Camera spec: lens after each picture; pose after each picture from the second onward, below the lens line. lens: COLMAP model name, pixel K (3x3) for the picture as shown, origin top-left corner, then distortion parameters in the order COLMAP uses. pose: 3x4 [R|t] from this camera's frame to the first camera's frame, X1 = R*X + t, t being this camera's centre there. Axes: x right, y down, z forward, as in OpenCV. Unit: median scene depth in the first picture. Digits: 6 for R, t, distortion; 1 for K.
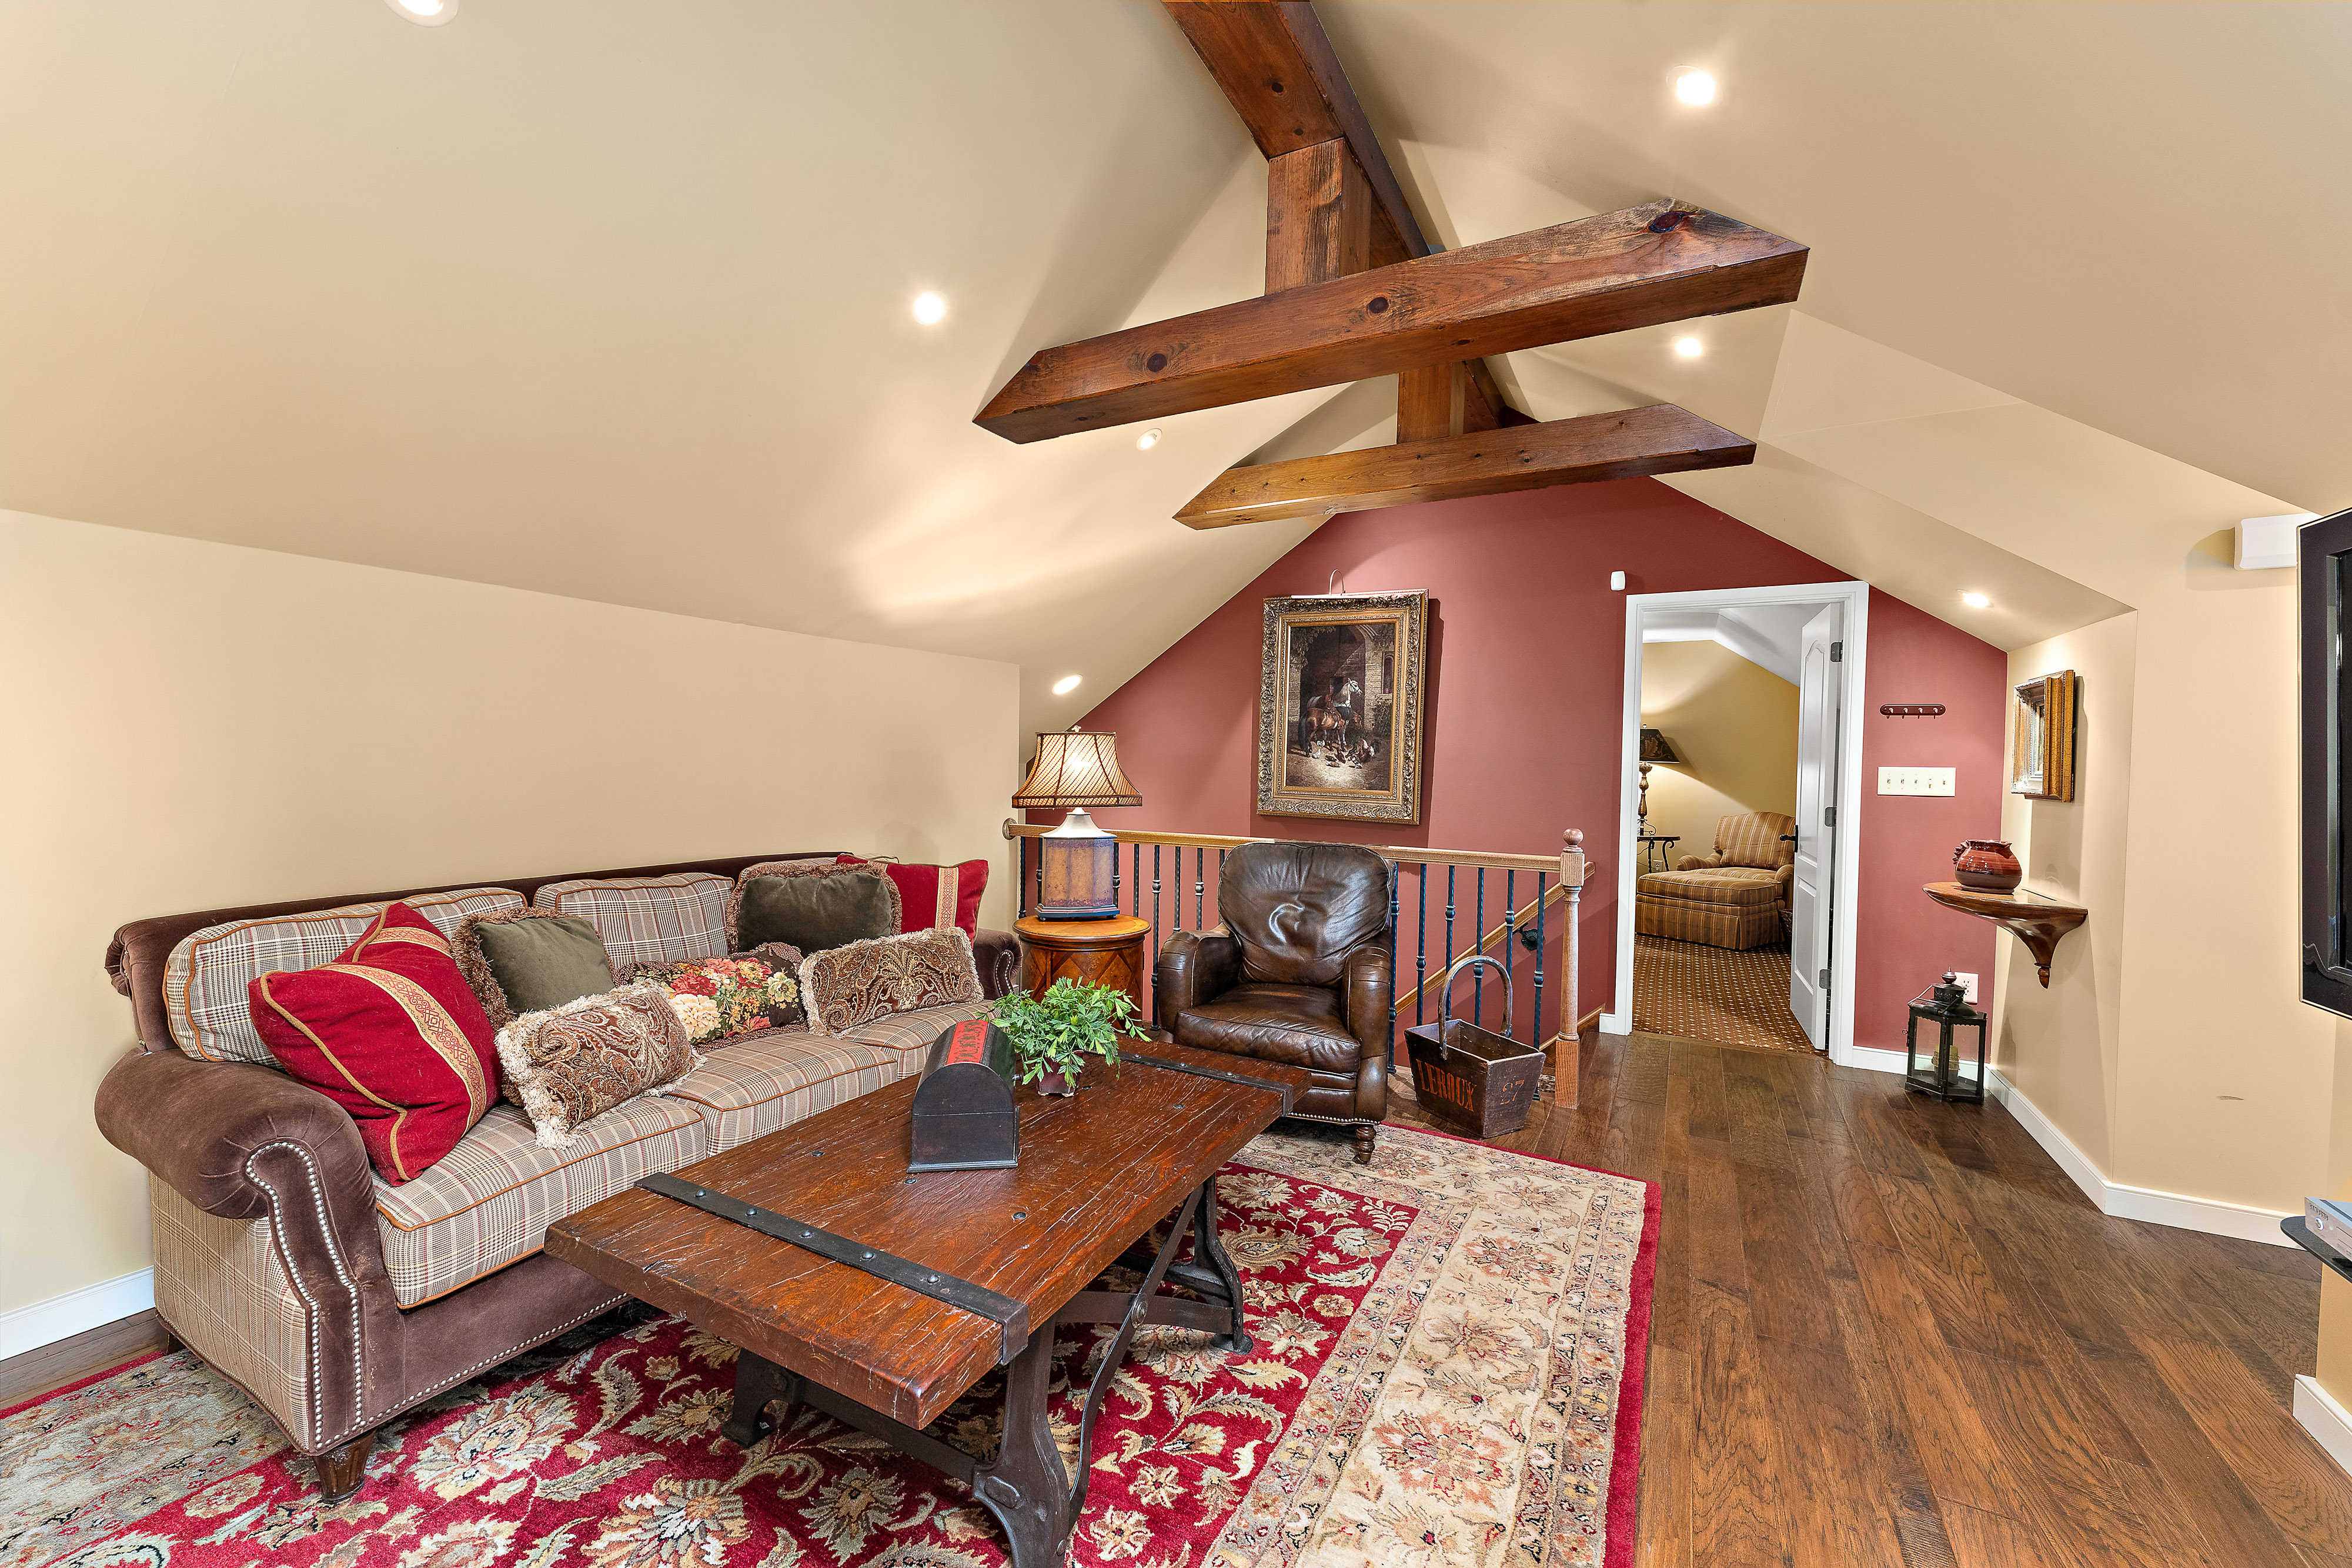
lens RADIAL K [[944.3, 0, 1164.4], [0, 944.3, 780.3], [0, 0, 1]] dist [0.001730, -0.000235]
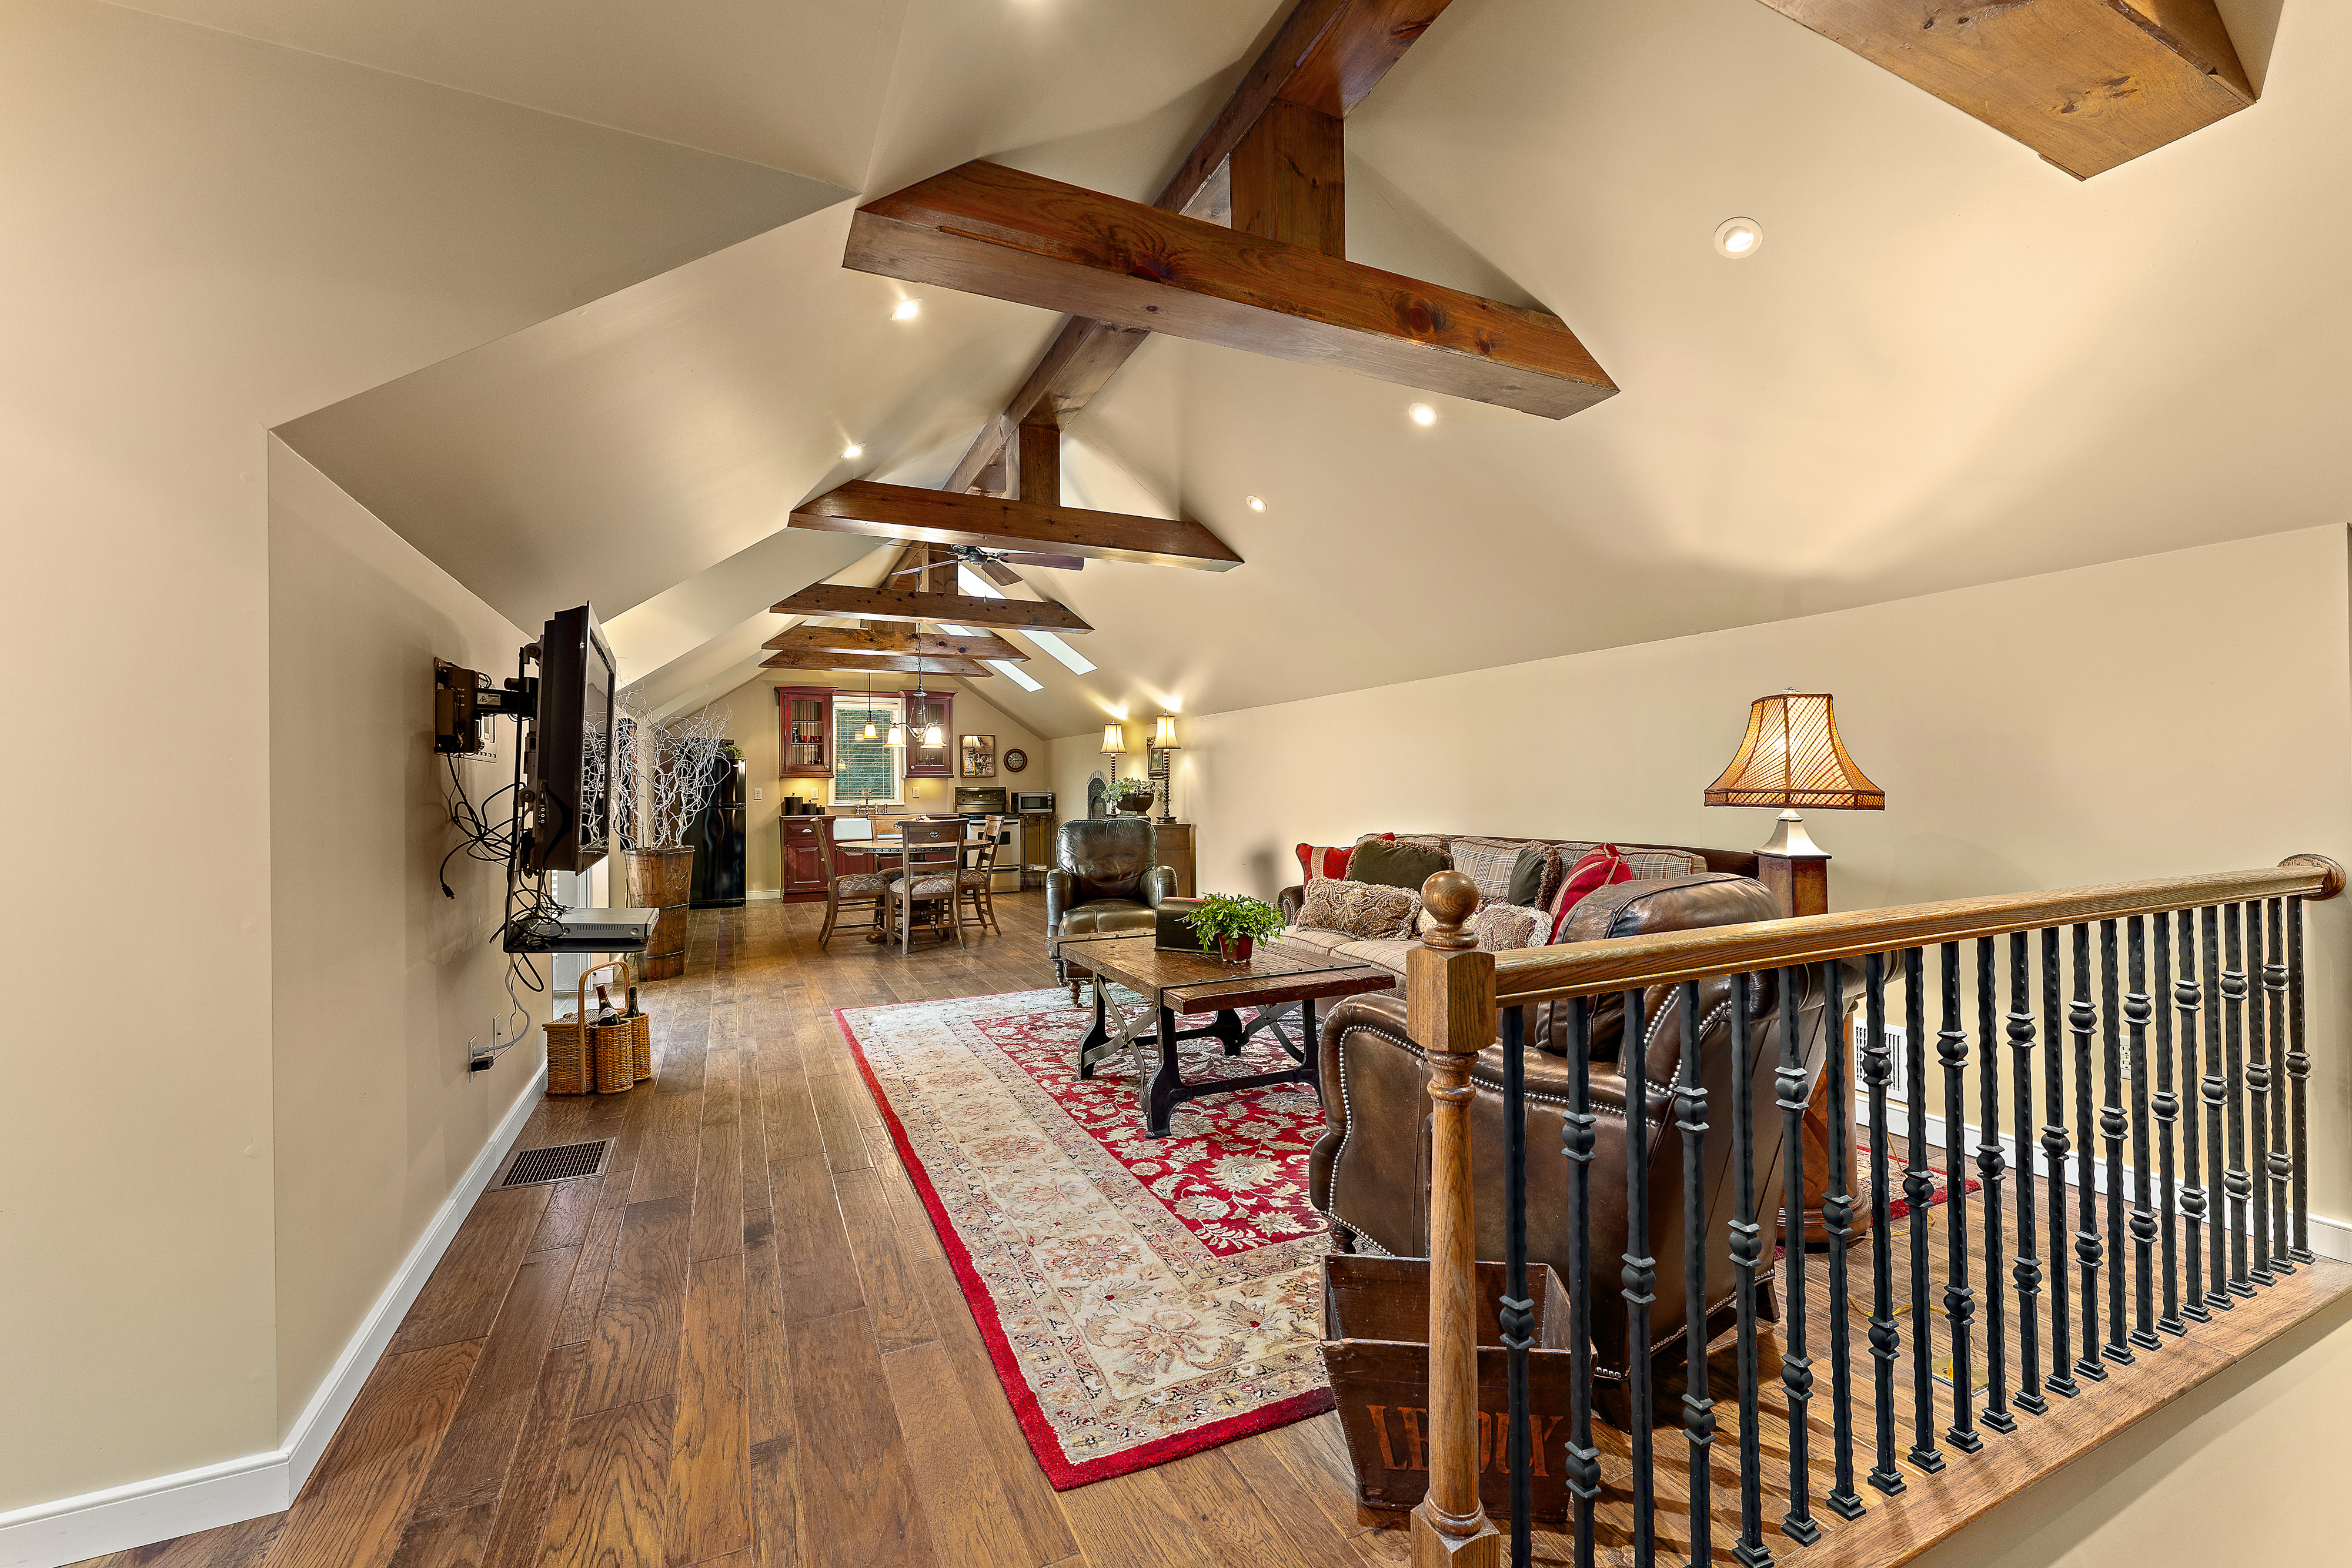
lens RADIAL K [[944.3, 0, 1155.2], [0, 944.3, 789.3], [0, 0, 1]] dist [0.001730, -0.000235]
pose [[-0.600146, -0.009218, -0.799837, 0.718572], [-0.015984, 0.999872, 0.000470, 0.023203], [0.799731, 0.013067, -0.600217, 1.059769]]
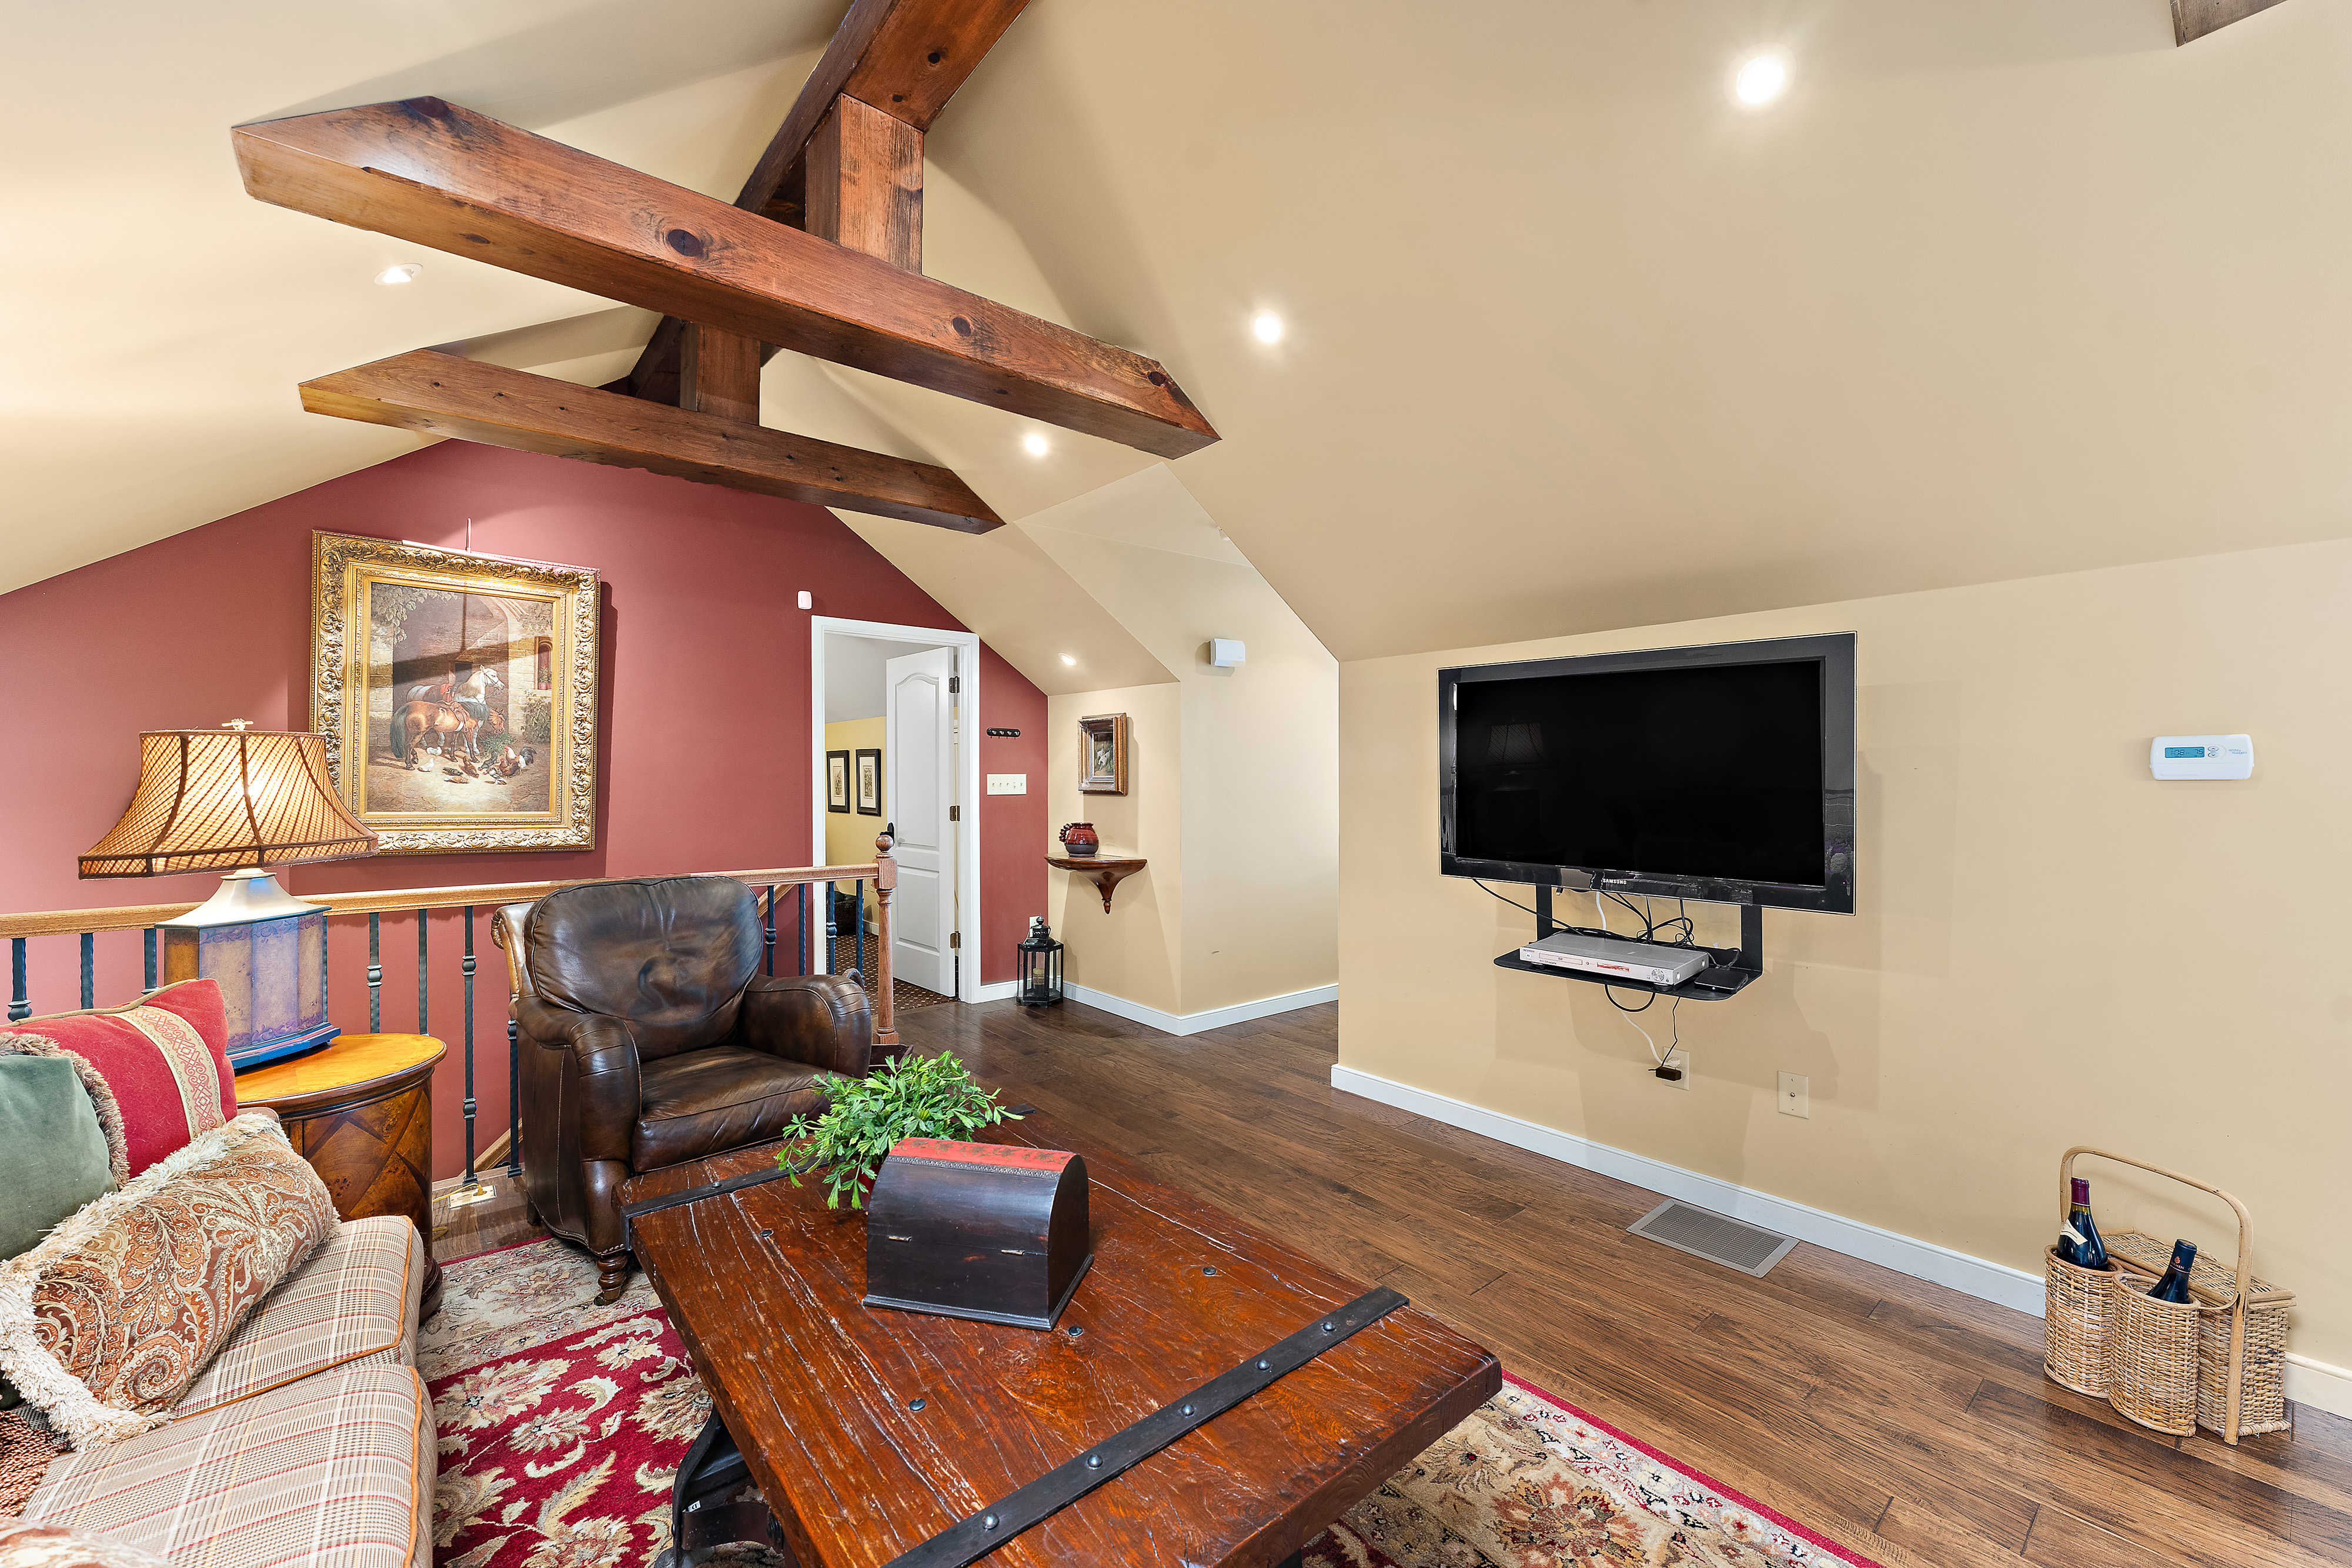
lens RADIAL K [[944.3, 0, 1188.3], [0, 944.3, 776.3], [0, 0, 1]] dist [0.001730, -0.000235]
pose [[0.349976, -0.015704, 0.936627, -0.428547], [0.025803, 0.999642, 0.007120, -0.014145], [-0.936403, 0.021676, 0.350256, 0.284726]]
